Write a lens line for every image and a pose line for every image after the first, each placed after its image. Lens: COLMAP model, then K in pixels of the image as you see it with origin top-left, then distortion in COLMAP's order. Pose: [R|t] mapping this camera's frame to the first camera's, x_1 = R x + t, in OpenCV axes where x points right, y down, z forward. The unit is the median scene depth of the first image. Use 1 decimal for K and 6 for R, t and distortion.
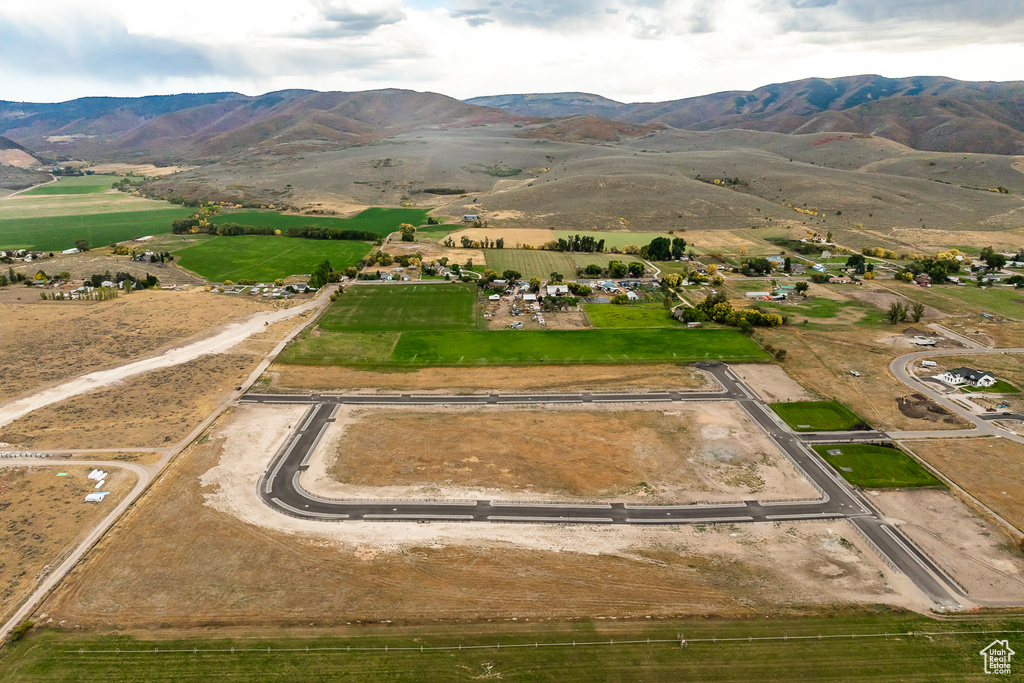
lens RADIAL K [[730.5, 0, 515.8], [0, 730.5, 343.1], [0, 0, 1]] dist [-0.042129, 0.009714]
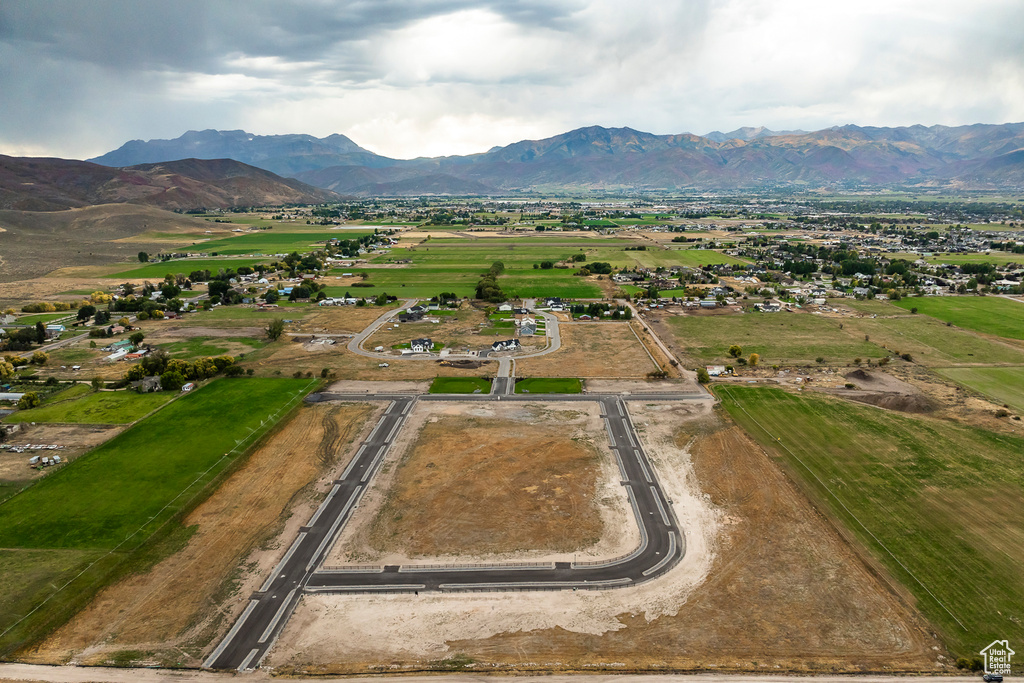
lens RADIAL K [[730.5, 0, 518.0], [0, 730.5, 366.5], [0, 0, 1]] dist [-0.042129, 0.009714]
pose [[0.065101, -0.233777, 0.970108, -0.797871], [0.276783, 0.938256, 0.207528, -0.166621], [-0.958725, 0.254999, 0.125787, 0.696621]]
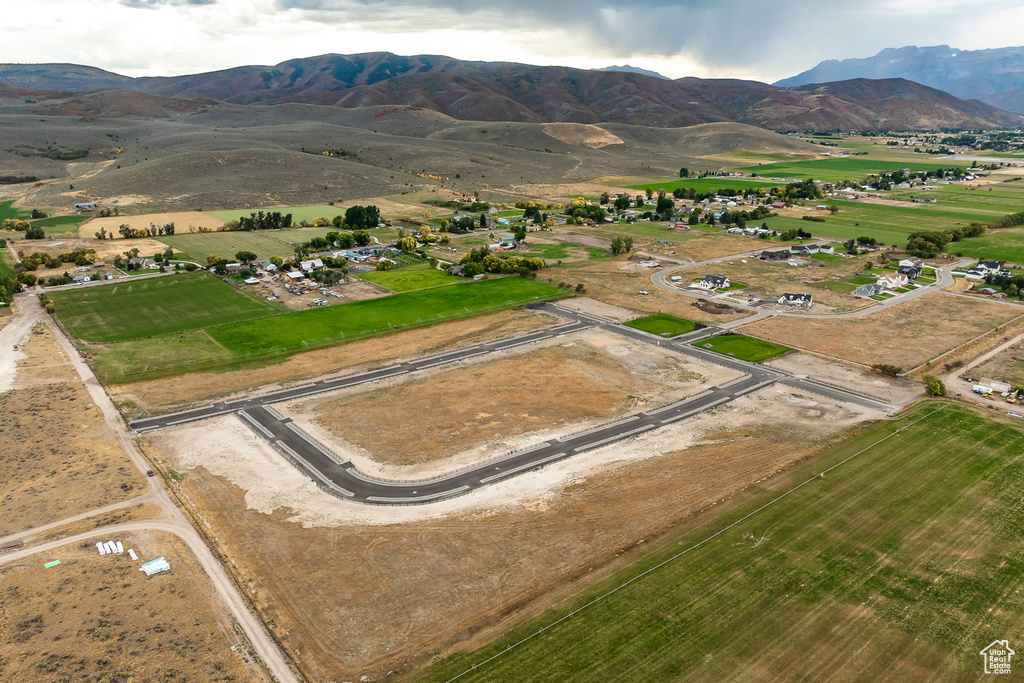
lens RADIAL K [[730.5, 0, 515.8], [0, 730.5, 344.8], [0, 0, 1]] dist [-0.042129, 0.009714]
pose [[0.805997, -0.180454, 0.563743, -0.468709], [0.162605, 0.983256, 0.082260, -0.009099], [-0.569148, 0.025366, 0.821844, 0.119179]]
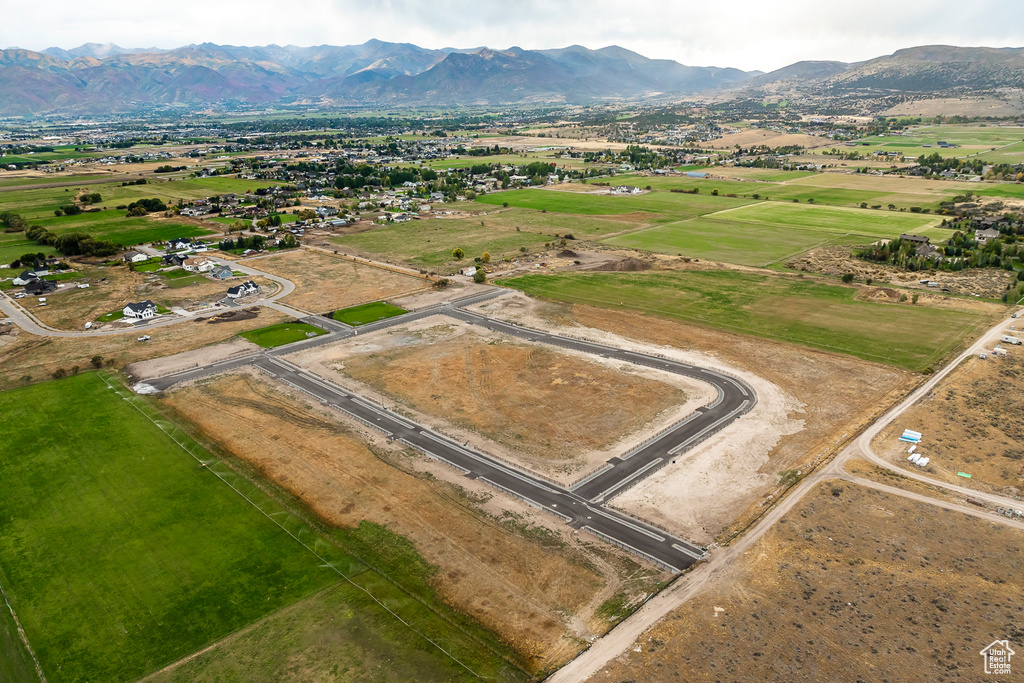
lens RADIAL K [[730.5, 0, 524.2], [0, 730.5, 366.0], [0, 0, 1]] dist [-0.042129, 0.009714]
pose [[-0.676038, -0.236115, 0.698013, -0.628788], [0.222805, 0.837431, 0.499066, -0.332064], [-0.702375, 0.492909, -0.513527, 1.288588]]
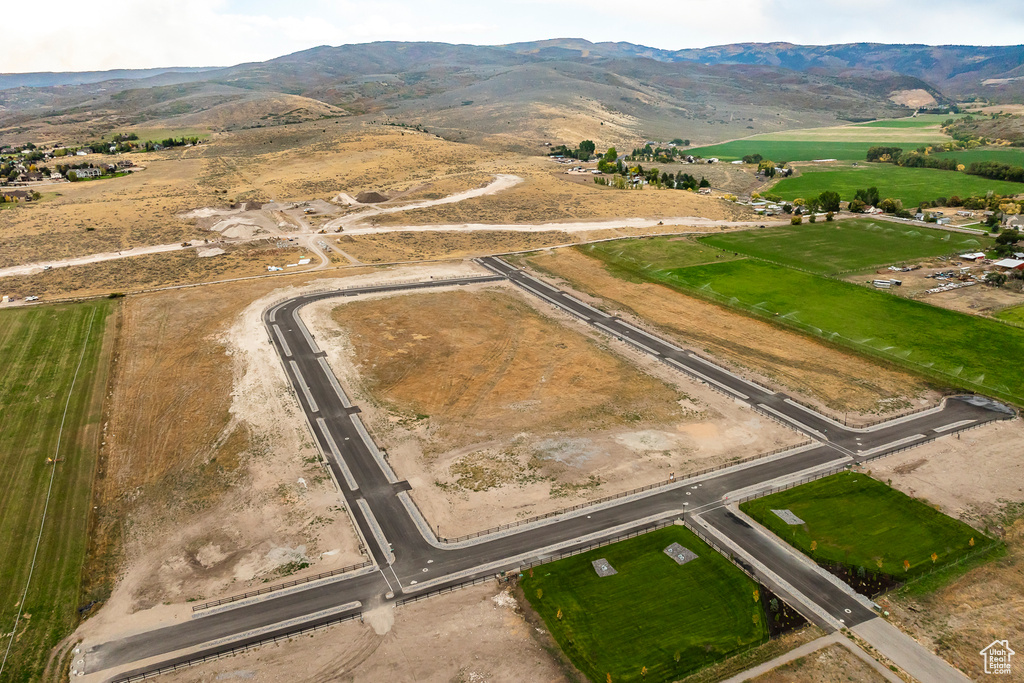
lens RADIAL K [[730.5, 0, 508.5], [0, 730.5, 339.3], [0, 0, 1]] dist [-0.042129, 0.009714]
pose [[0.379481, 0.284576, -0.880347, 0.657471], [-0.232052, 0.950382, 0.207187, -0.046108], [0.895626, 0.125663, 0.426688, 0.576598]]
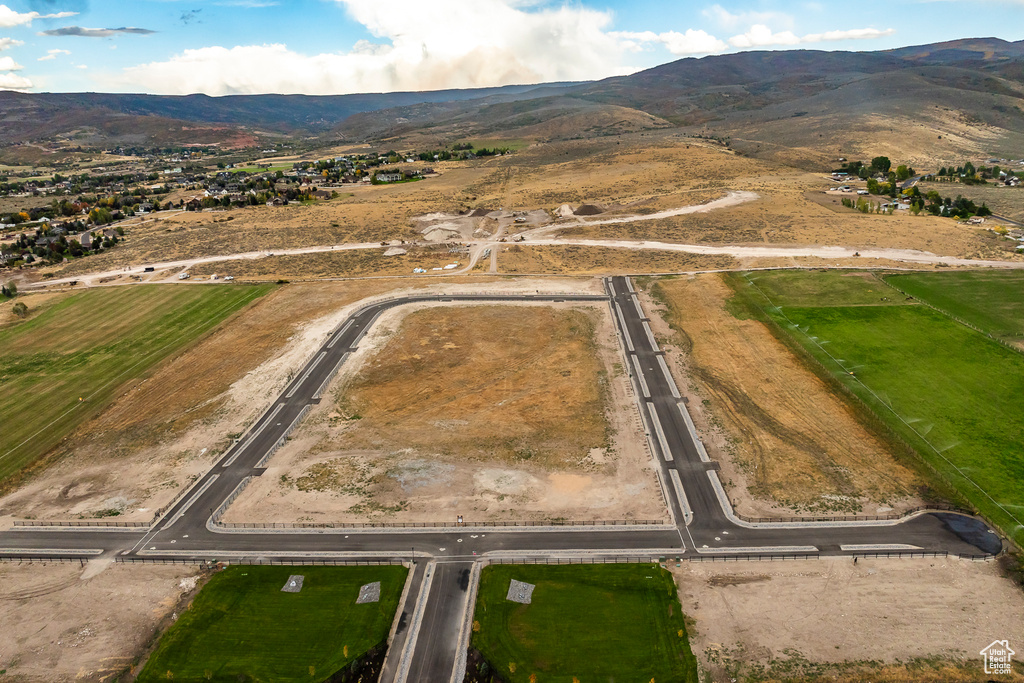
lens RADIAL K [[730.5, 0, 513.6], [0, 730.5, 326.5], [0, 0, 1]] dist [-0.042129, 0.009714]
pose [[-0.088974, 0.275342, -0.957220, 0.697770], [-0.233917, 0.928377, 0.288788, -0.133825], [0.968177, 0.249605, -0.018194, 0.893985]]
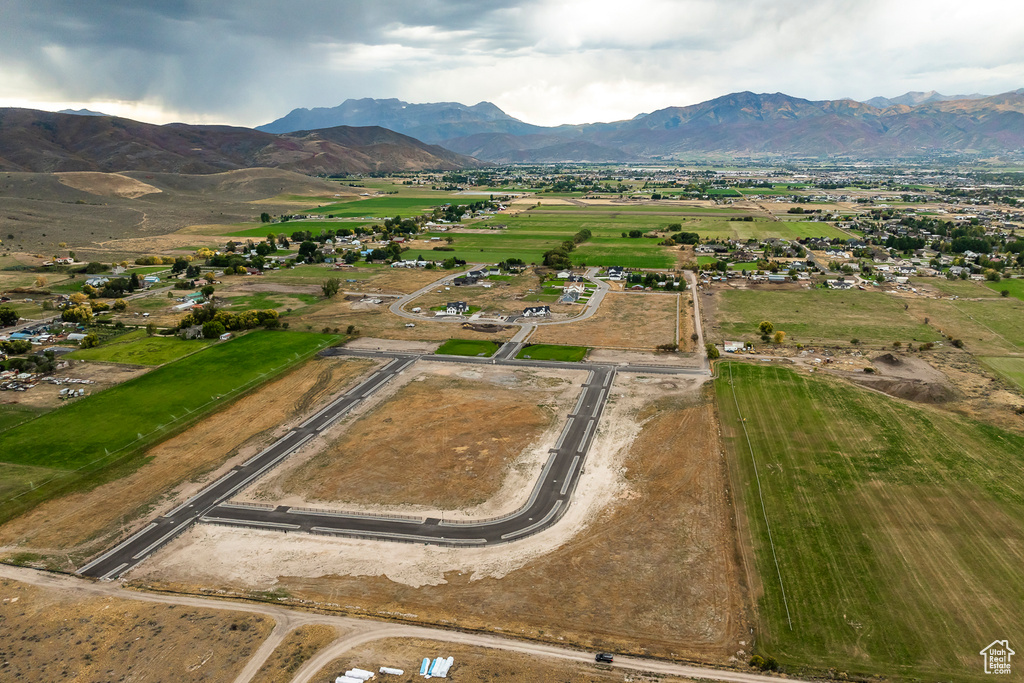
lens RADIAL K [[730.5, 0, 517.5], [0, 730.5, 336.4], [0, 0, 1]] dist [-0.042129, 0.009714]
pose [[0.258182, -0.229434, 0.938457, -0.780755], [0.265084, 0.950932, 0.159556, -0.106149], [-0.929017, 0.207575, 0.306333, 0.477944]]
